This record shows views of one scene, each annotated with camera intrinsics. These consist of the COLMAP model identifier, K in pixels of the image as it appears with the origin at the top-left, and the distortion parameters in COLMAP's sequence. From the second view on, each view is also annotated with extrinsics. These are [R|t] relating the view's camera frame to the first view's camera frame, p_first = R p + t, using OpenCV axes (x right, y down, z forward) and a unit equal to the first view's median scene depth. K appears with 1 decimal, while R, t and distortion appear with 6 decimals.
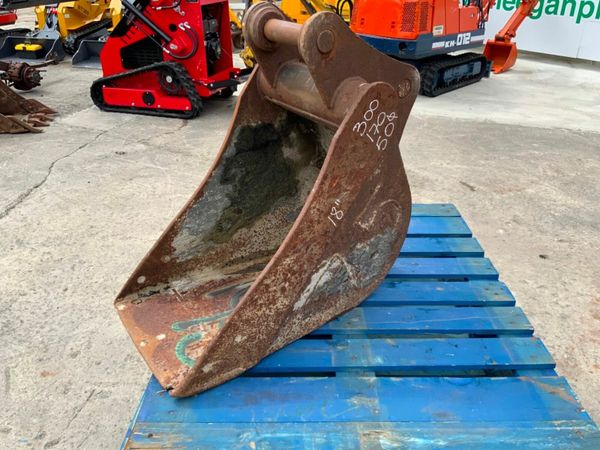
lens RADIAL K [[507.9, 0, 300.2], [0, 507.9, 215.3], [0, 0, 1]] dist [0.038062, -0.093630]
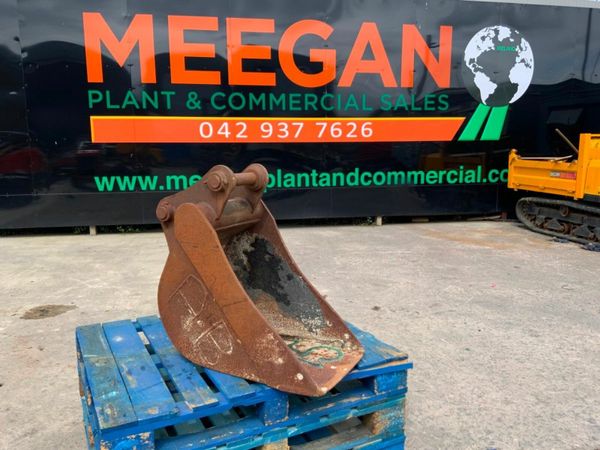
lens RADIAL K [[500.0, 0, 300.0], [0, 500.0, 225.0], [0, 0, 1]] dist [0.035862, -0.094673]
pose [[-0.466514, -0.143435, 0.872807, -1.349596], [0.395927, 0.848524, 0.351067, -0.623687], [-0.790953, 0.509345, -0.339058, 1.269762]]
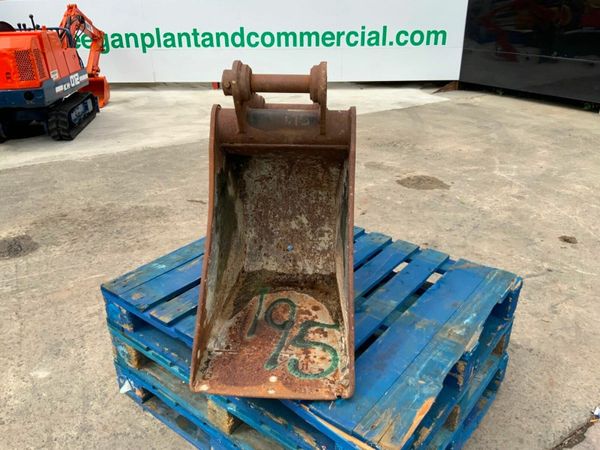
lens RADIAL K [[500.0, 0, 300.0], [0, 500.0, 225.0], [0, 0, 1]] dist [0.035862, -0.094673]
pose [[0.627533, -0.339013, 0.700909, -0.790675], [0.364796, 0.923324, 0.119984, -0.143813], [-0.687842, 0.180395, 0.703087, 0.174569]]
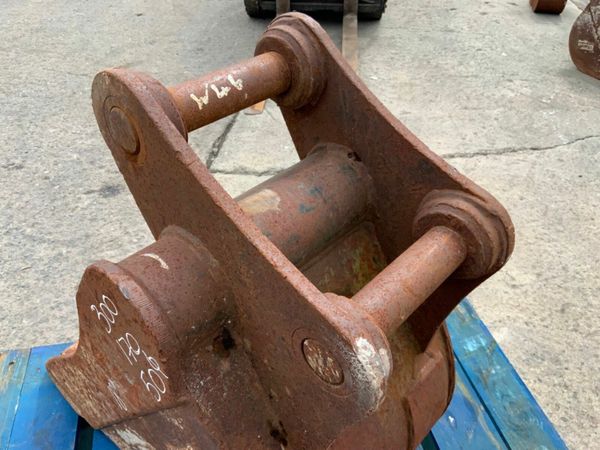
lens RADIAL K [[500.0, 0, 300.0], [0, 500.0, 225.0], [0, 0, 1]] dist [0.035862, -0.094673]
pose [[0.196796, 0.593873, -0.780120, 0.382185], [-0.439244, 0.764766, 0.471379, -0.439621], [0.876548, 0.249898, 0.411358, 0.766374]]
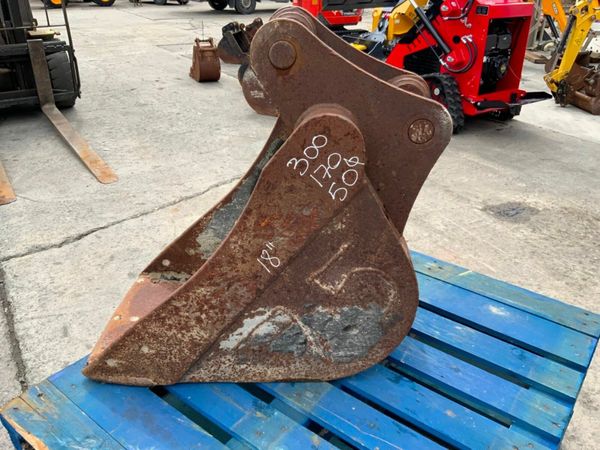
lens RADIAL K [[506.9, 0, 300.6], [0, 506.9, 210.9], [0, 0, 1]] dist [0.069458, -0.184131]
pose [[0.783821, 0.272532, -0.557988, 0.476086], [-0.287460, 0.955719, 0.062988, -0.125162], [0.550446, 0.111028, 0.827455, 0.281716]]
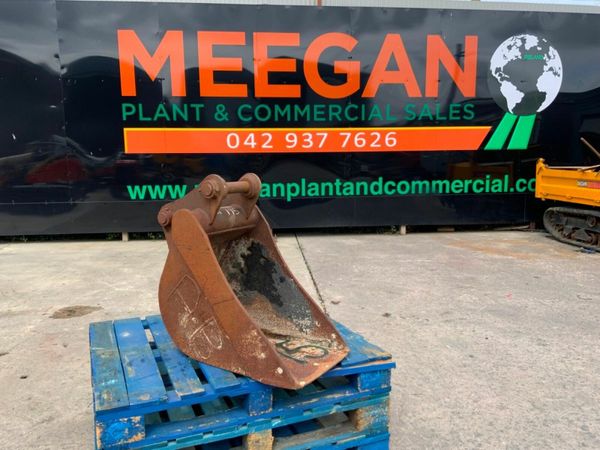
lens RADIAL K [[500.0, 0, 300.0], [0, 500.0, 225.0], [0, 0, 1]] dist [0.035862, -0.094673]
pose [[-0.400462, -0.130176, 0.907020, -1.501100], [0.413488, 0.857673, 0.305654, -0.588995], [-0.817715, 0.497444, -0.289639, 1.191701]]
